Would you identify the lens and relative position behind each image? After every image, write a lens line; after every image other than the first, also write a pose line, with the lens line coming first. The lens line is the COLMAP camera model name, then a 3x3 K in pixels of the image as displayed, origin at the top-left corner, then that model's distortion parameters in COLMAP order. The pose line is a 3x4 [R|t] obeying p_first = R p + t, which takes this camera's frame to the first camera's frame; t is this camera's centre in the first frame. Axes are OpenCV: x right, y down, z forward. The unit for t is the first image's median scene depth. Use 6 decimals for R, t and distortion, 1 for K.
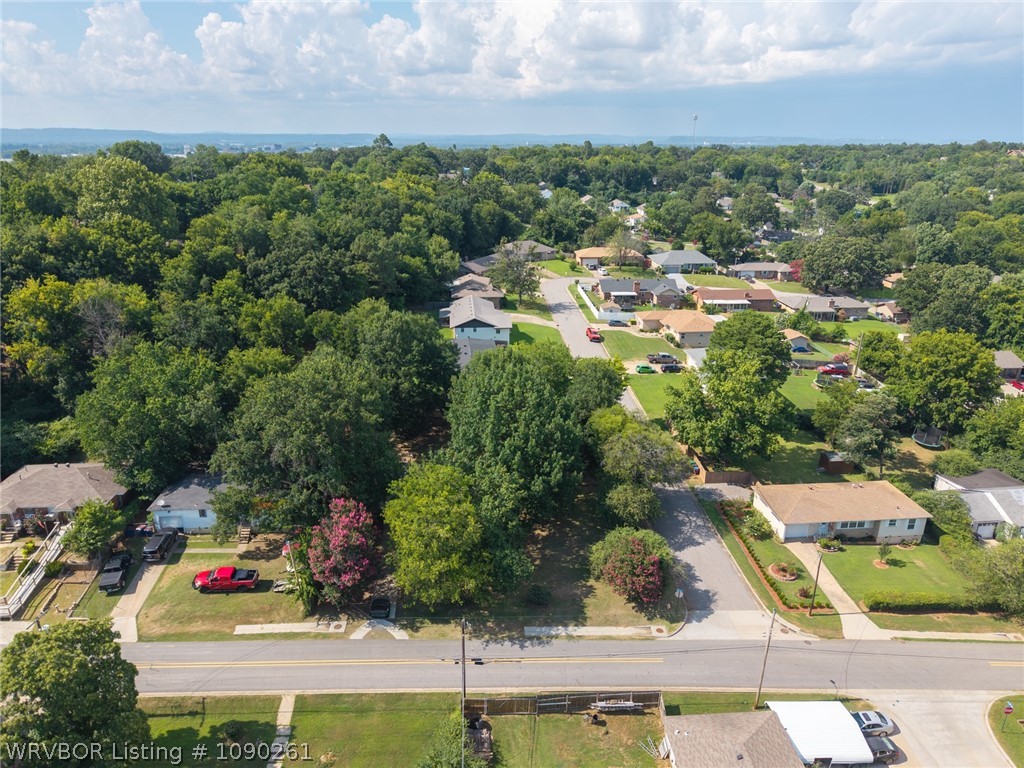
lens RADIAL K [[698.2, 0, 512.0], [0, 698.2, 384.0], [0, 0, 1]] dist [0.095582, -0.151763]
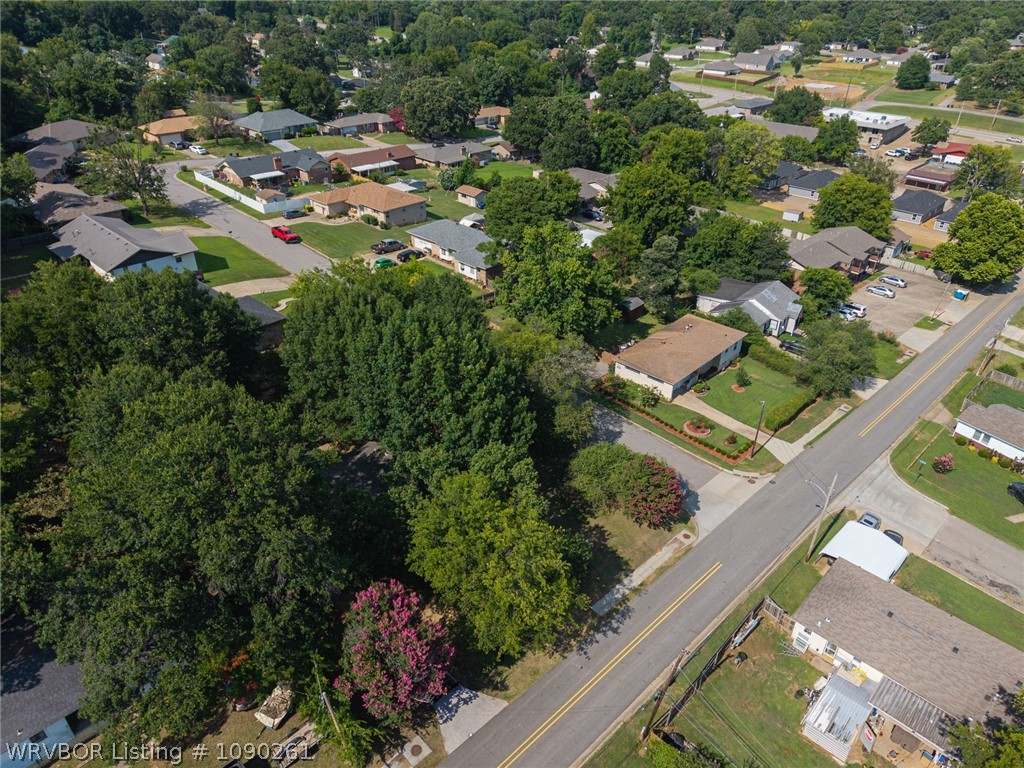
lens RADIAL K [[700.0, 0, 512.0], [0, 700.0, 384.0], [0, 0, 1]] dist [0.048243, -0.051564]
pose [[0.744759, -0.339598, 0.574463, -0.209184], [0.218197, 0.937438, 0.271293, -0.072313], [-0.630654, -0.076702, 0.772265, 0.203705]]
